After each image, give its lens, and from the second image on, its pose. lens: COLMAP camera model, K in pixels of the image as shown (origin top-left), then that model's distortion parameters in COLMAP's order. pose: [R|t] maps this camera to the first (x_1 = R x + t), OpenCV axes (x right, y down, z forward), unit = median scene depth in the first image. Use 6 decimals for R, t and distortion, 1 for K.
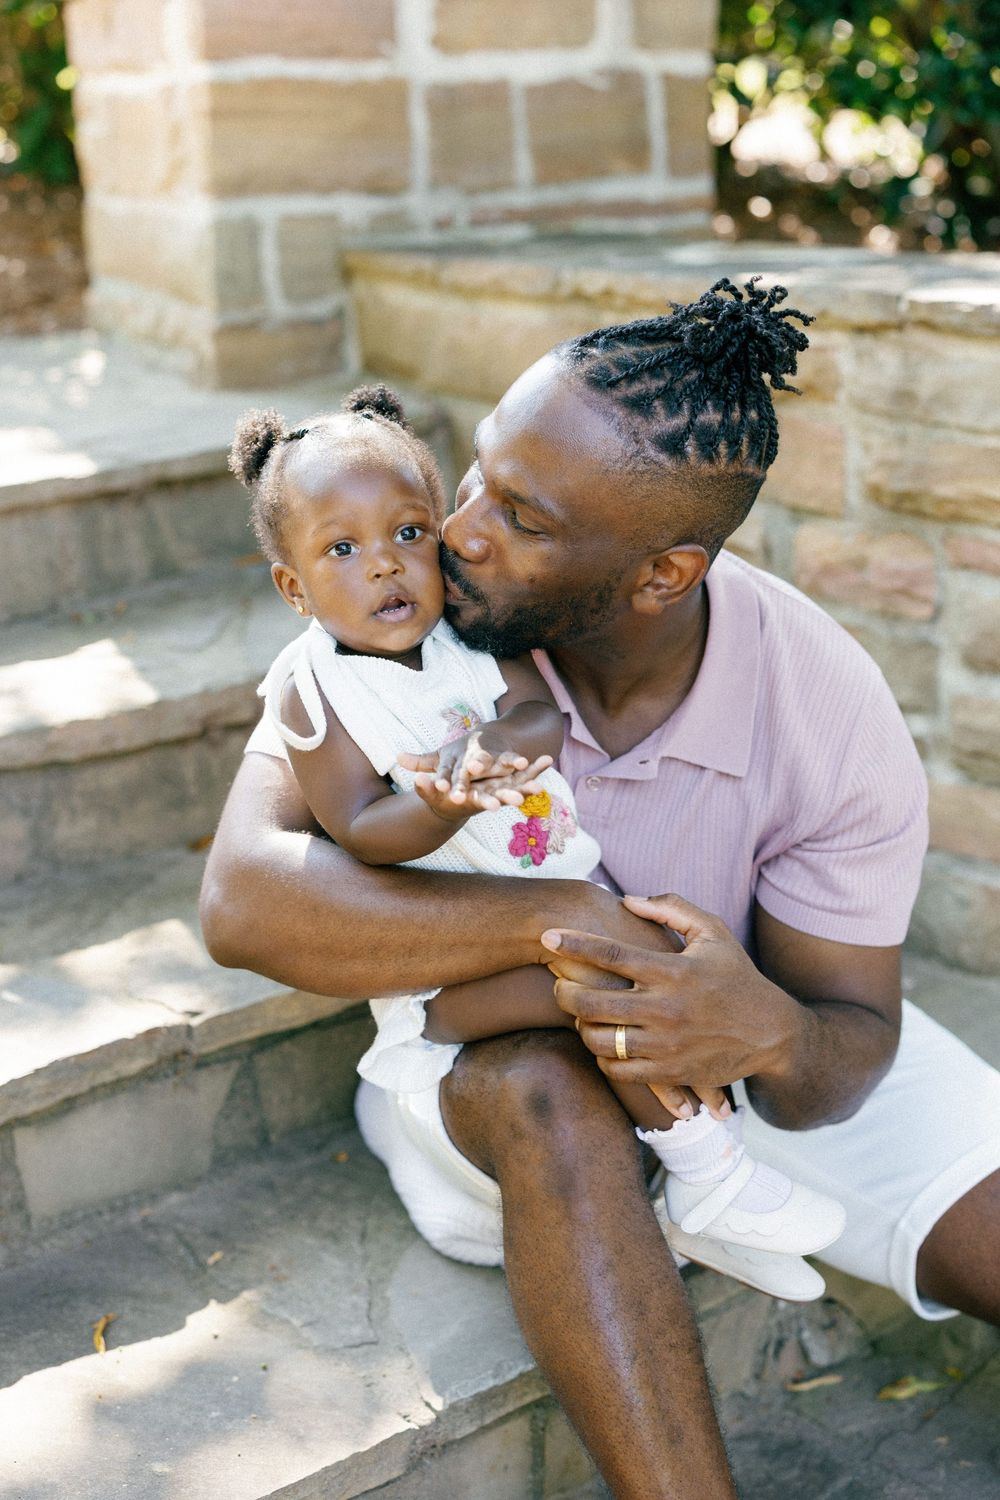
lens RADIAL K [[2077.7, 0, 469.3], [0, 2077.7, 735.8], [0, 0, 1]] dist [0.004003, 0.030075]
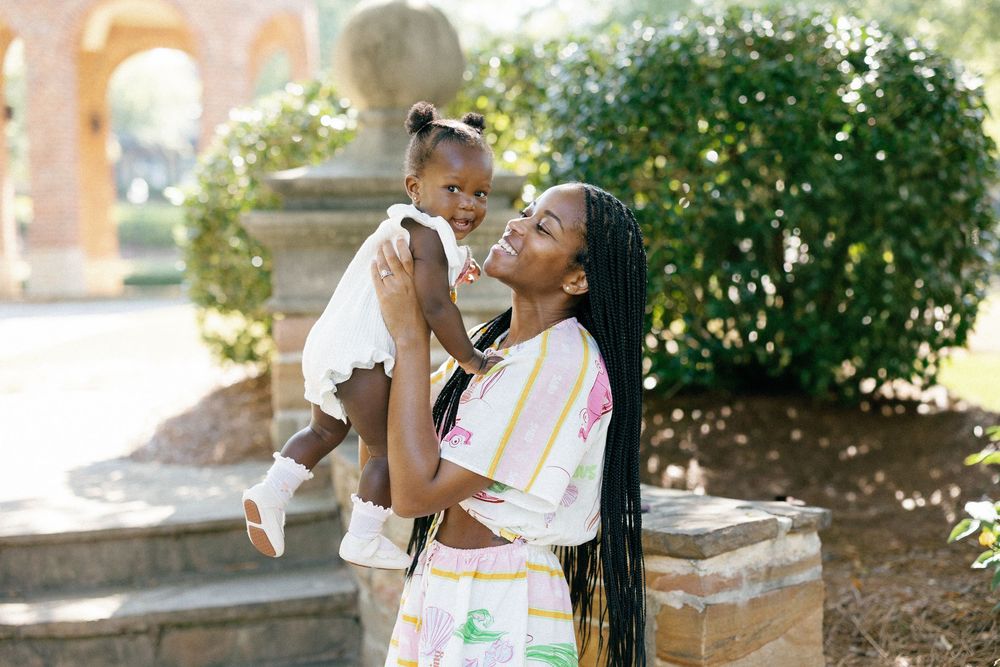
lens RADIAL K [[1380.9, 0, 509.4], [0, 1380.9, 327.8], [0, 0, 1]] dist [0.001216, 0.002211]
pose [[0.935752, 0.020563, -0.352060, 0.881332], [-0.114151, 0.962216, -0.247205, 0.003235], [0.333674, 0.271510, 0.902742, -0.434718]]
